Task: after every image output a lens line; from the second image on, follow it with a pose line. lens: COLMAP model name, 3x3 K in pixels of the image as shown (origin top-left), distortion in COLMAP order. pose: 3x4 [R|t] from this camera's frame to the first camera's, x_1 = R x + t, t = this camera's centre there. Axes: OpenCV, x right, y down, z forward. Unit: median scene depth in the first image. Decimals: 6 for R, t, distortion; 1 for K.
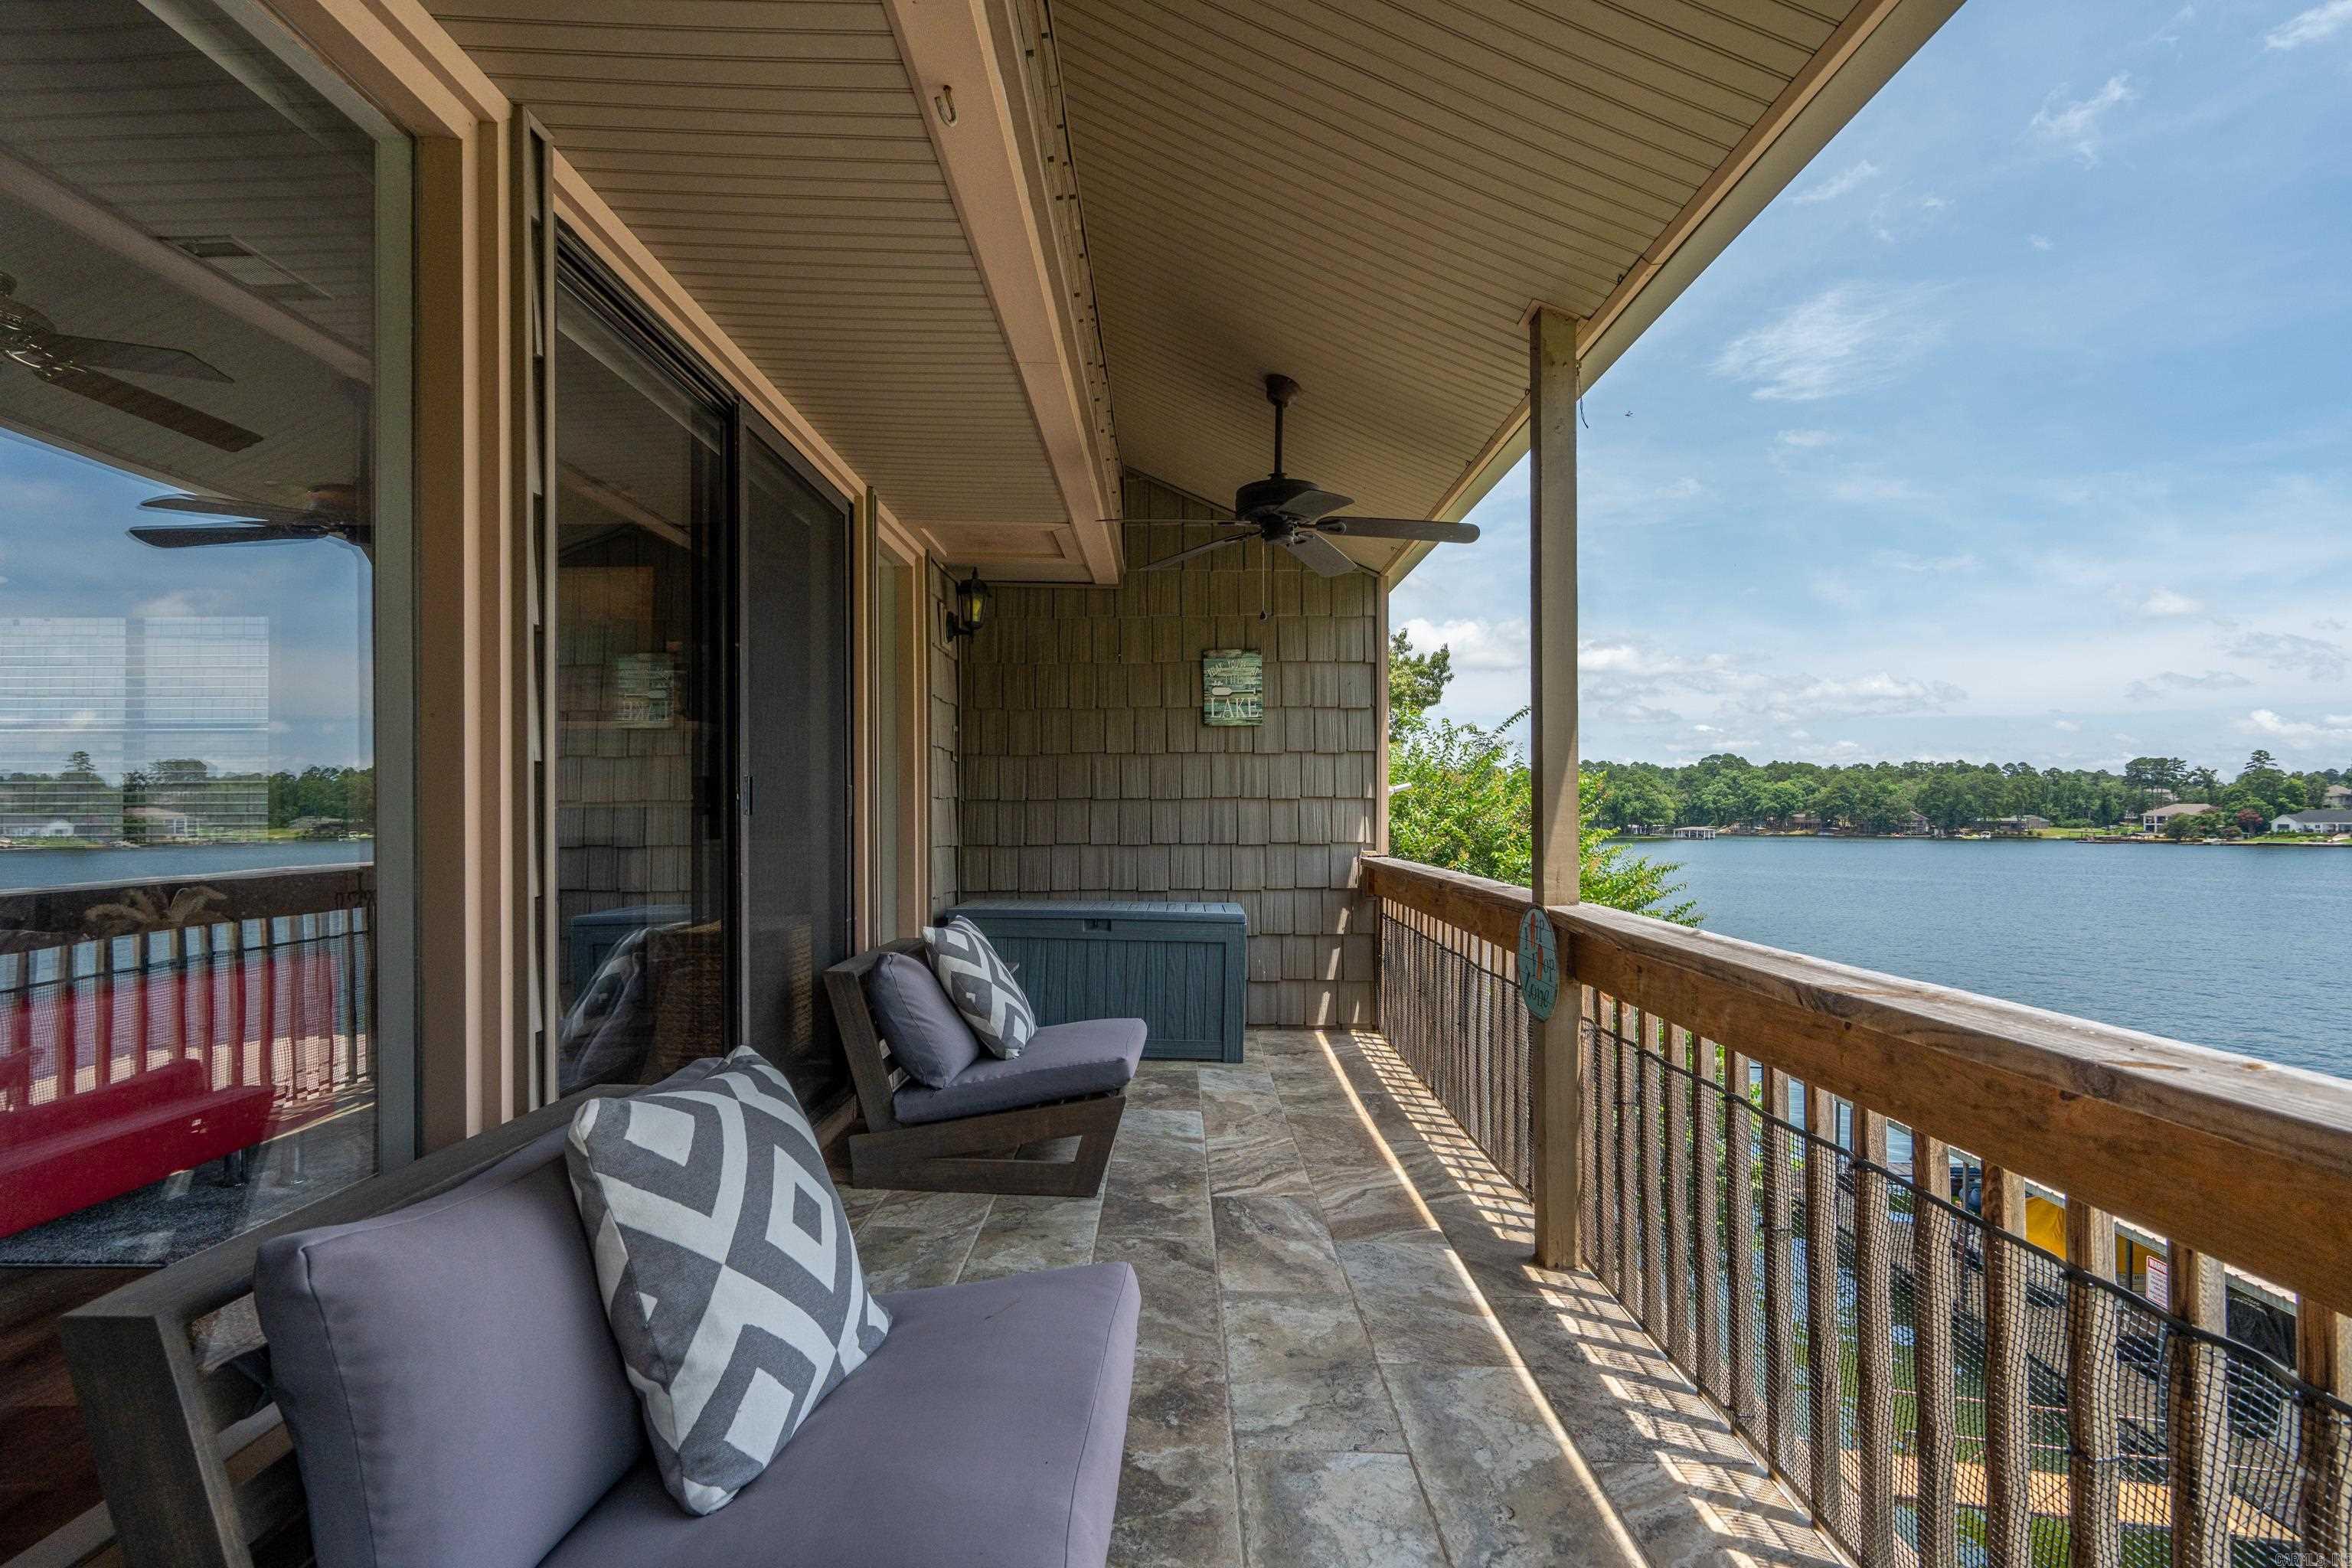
lens RADIAL K [[1083.6, 0, 1169.4], [0, 1083.6, 818.2], [0, 0, 1]] dist [0.004026, 0.000869]
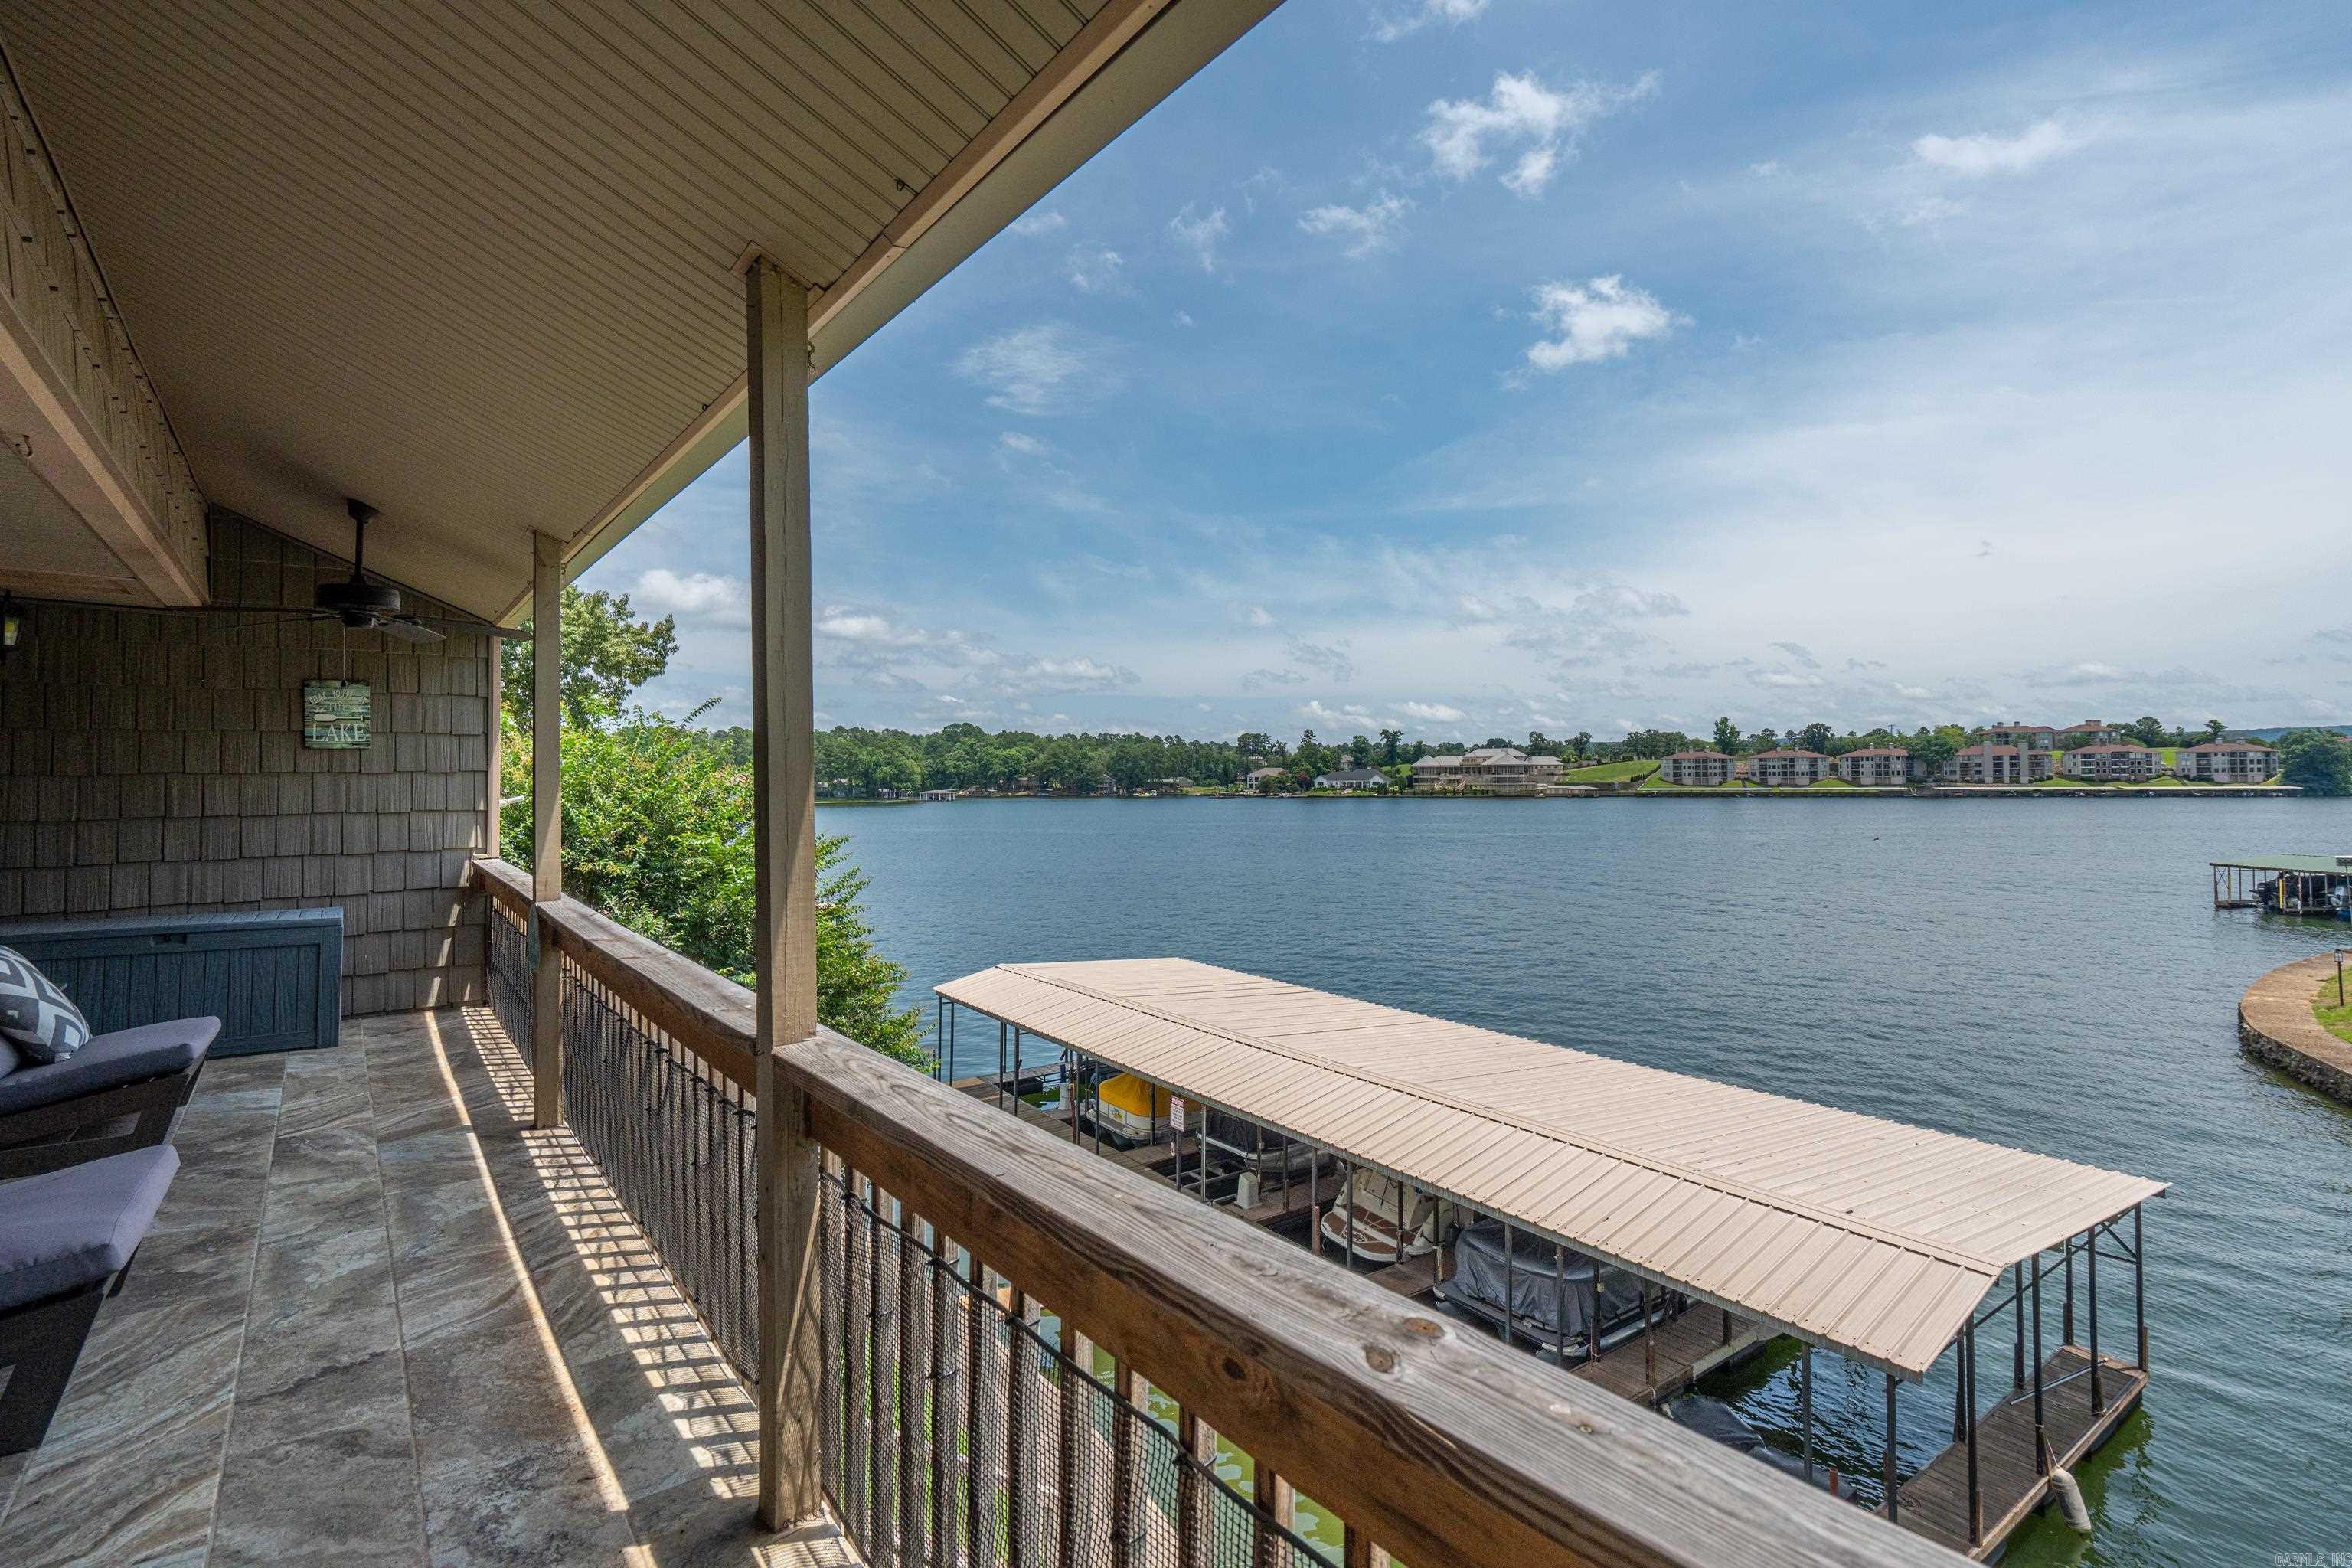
lens RADIAL K [[1101.3, 0, 1165.8], [0, 1101.3, 756.8], [0, 0, 1]] dist [0.007366, 0.000089]
pose [[0.795973, 0.003343, 0.605323, 0.021052], [0.010873, 0.999744, -0.019820, -0.019611], [-0.605234, 0.022358, 0.795733, -0.186813]]
